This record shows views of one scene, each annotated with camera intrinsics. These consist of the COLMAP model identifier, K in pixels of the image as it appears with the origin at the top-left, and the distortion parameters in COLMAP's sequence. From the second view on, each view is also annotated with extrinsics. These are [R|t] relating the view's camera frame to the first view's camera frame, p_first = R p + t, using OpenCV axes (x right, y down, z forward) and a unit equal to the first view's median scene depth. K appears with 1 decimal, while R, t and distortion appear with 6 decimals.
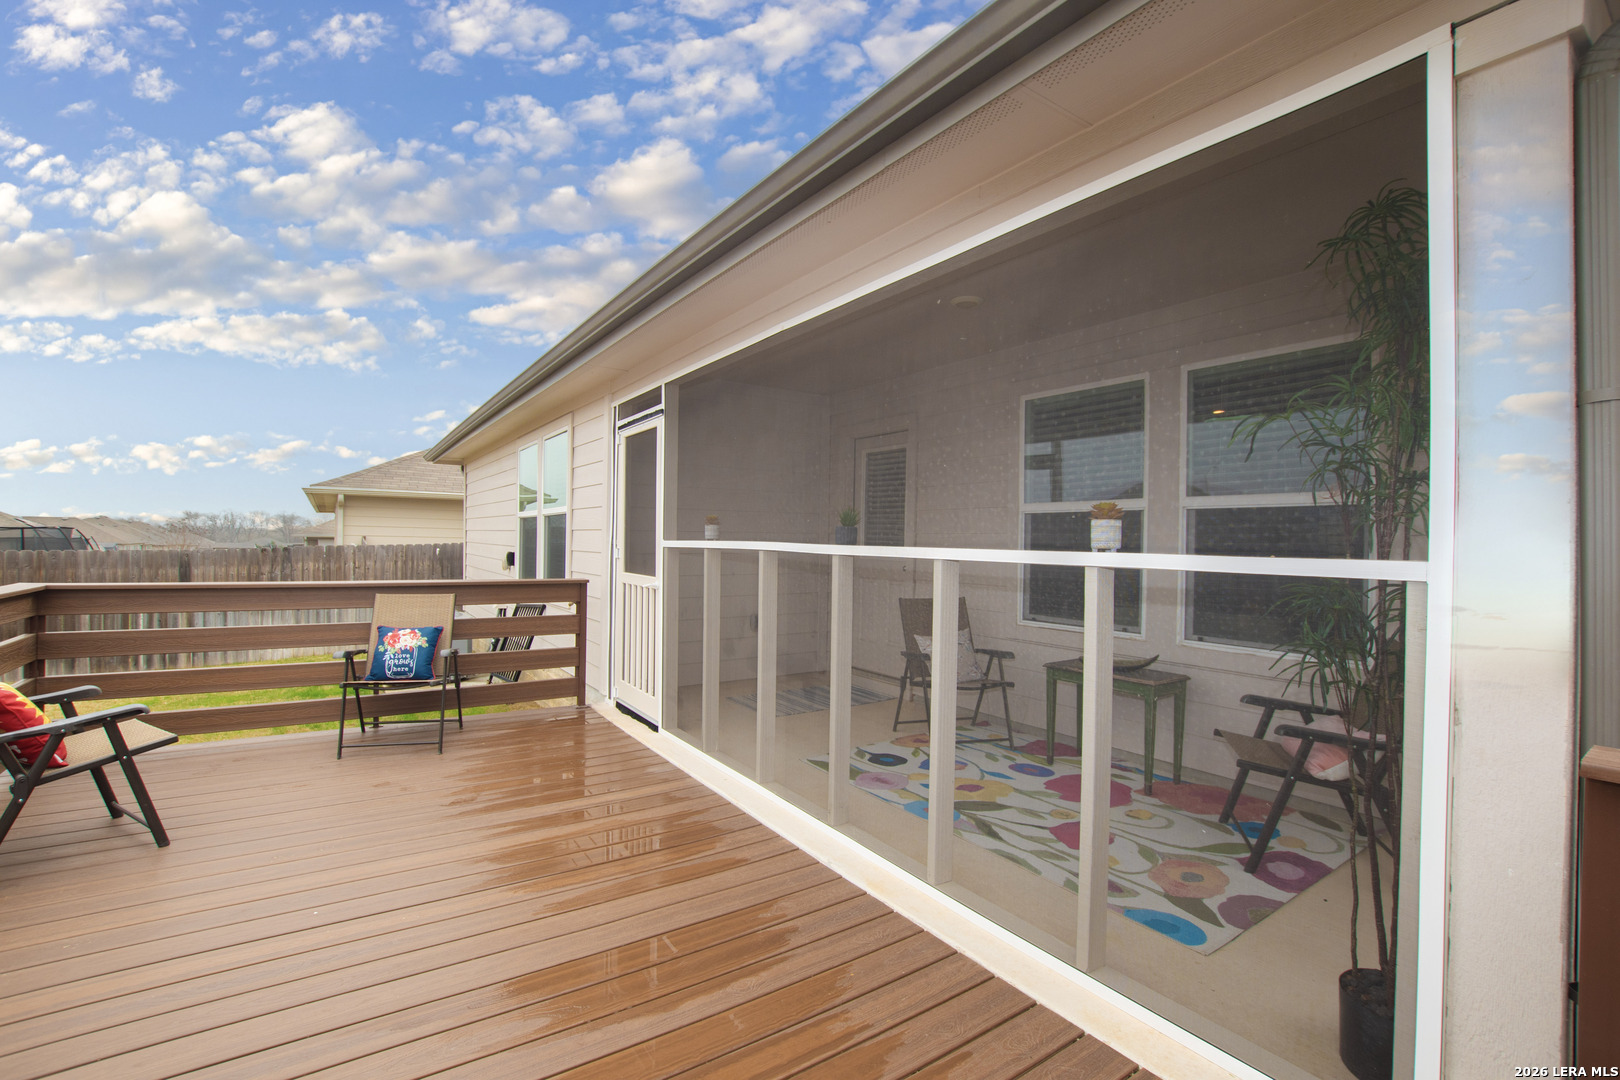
lens RADIAL K [[713.5, 0, 810.0], [0, 713.5, 540.0], [0, 0, 1]] dist [-0.028369, 0.001317]
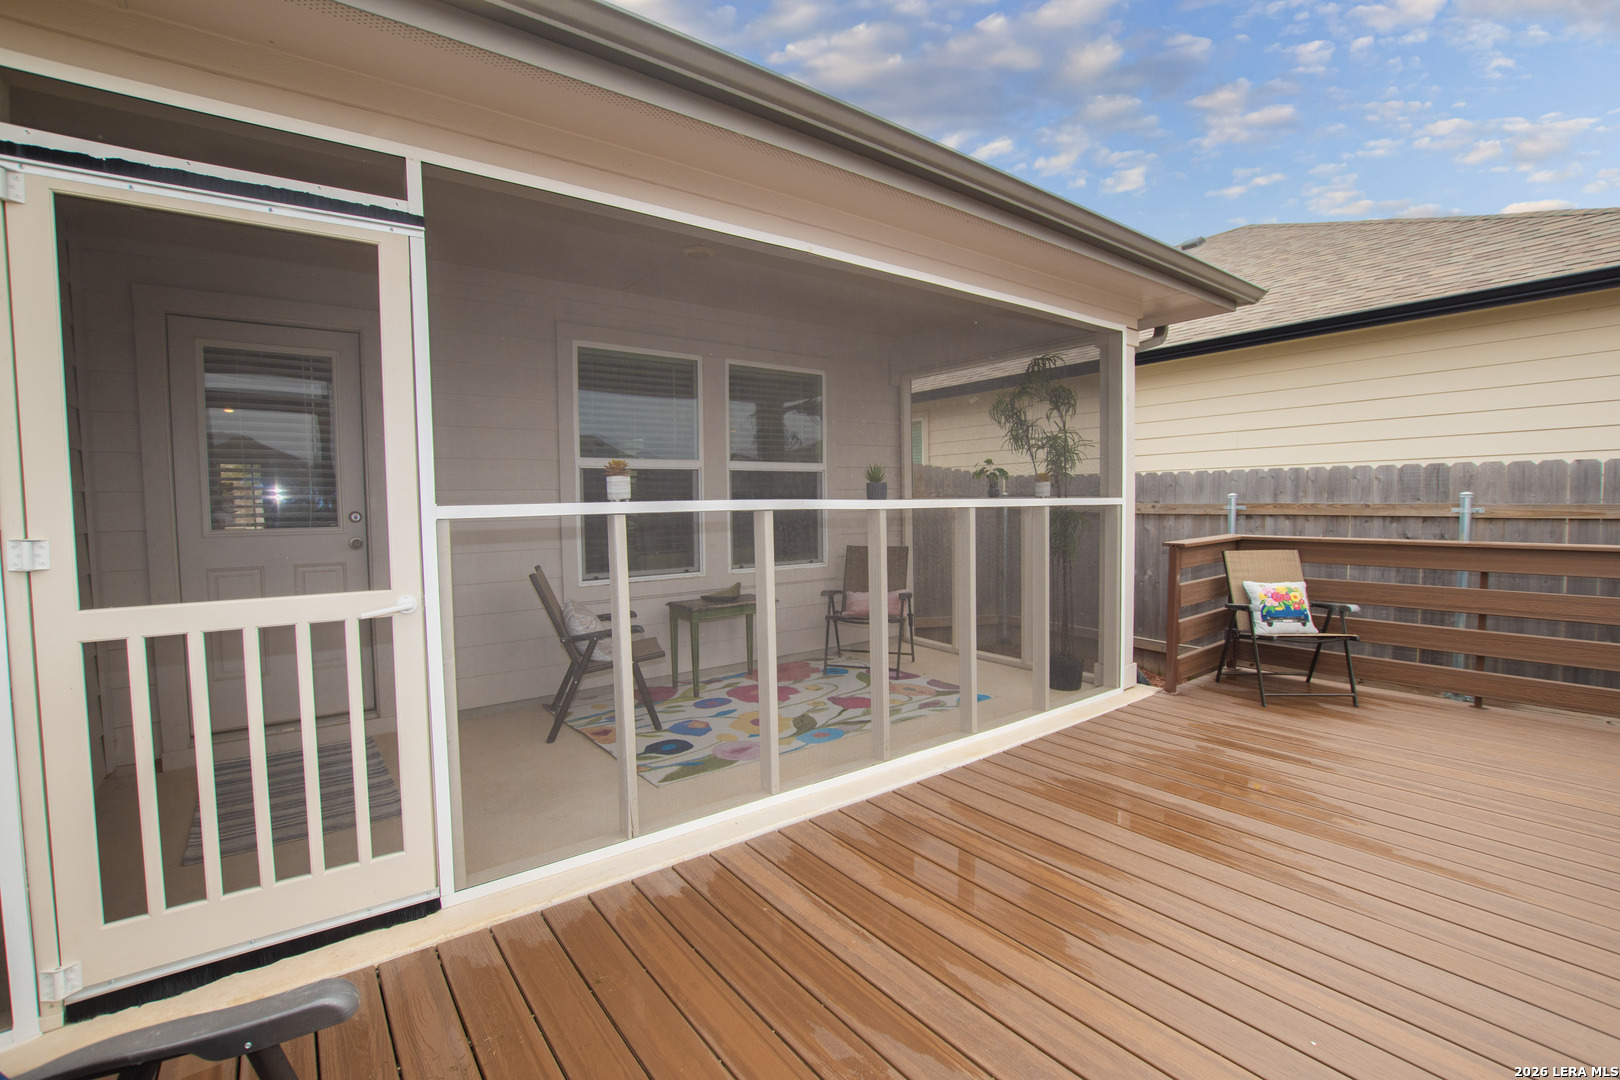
lens RADIAL K [[713.5, 0, 810.0], [0, 713.5, 540.0], [0, 0, 1]] dist [-0.028369, 0.001317]
pose [[-0.048673, -0.072086, 0.996210, -0.982408], [0.010291, 0.997303, 0.072667, -0.011442], [-0.998762, 0.013789, -0.047800, 1.123138]]
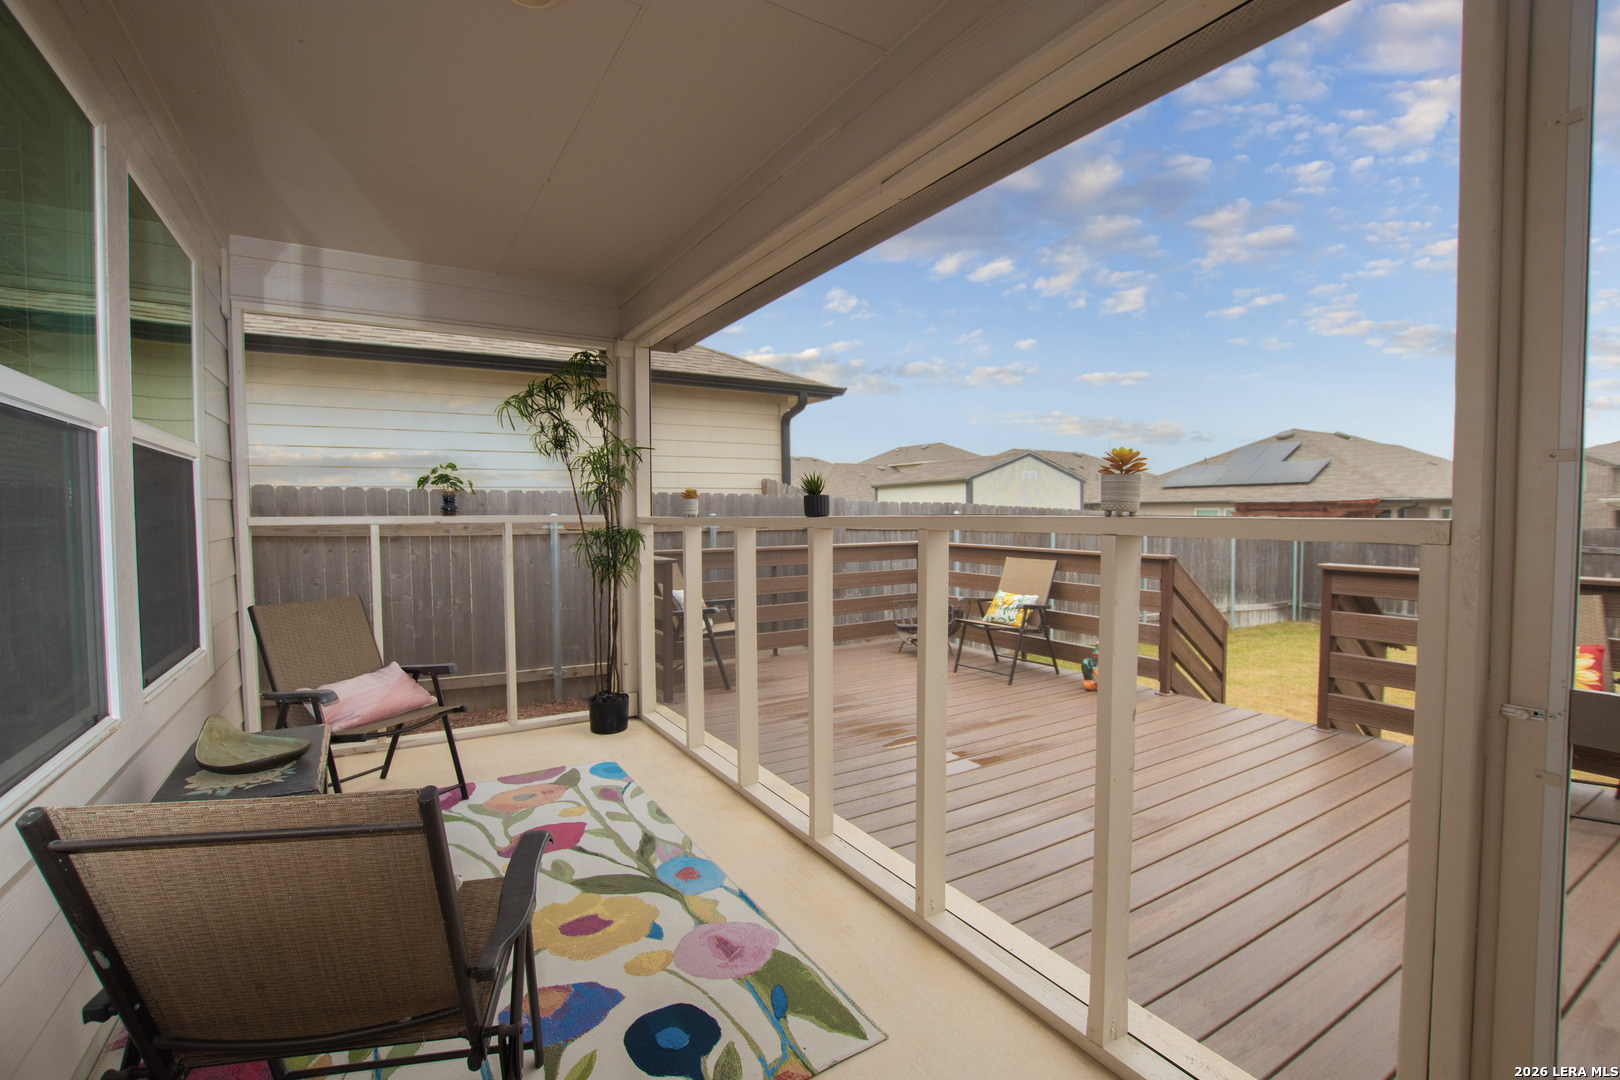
lens RADIAL K [[713.5, 0, 810.0], [0, 713.5, 540.0], [0, 0, 1]] dist [-0.028369, 0.001317]
pose [[-0.998729, -0.016428, 0.047658, 0.018149], [-0.014726, 0.999249, 0.035842, 0.005220], [-0.048211, 0.035094, -0.998220, 1.809044]]
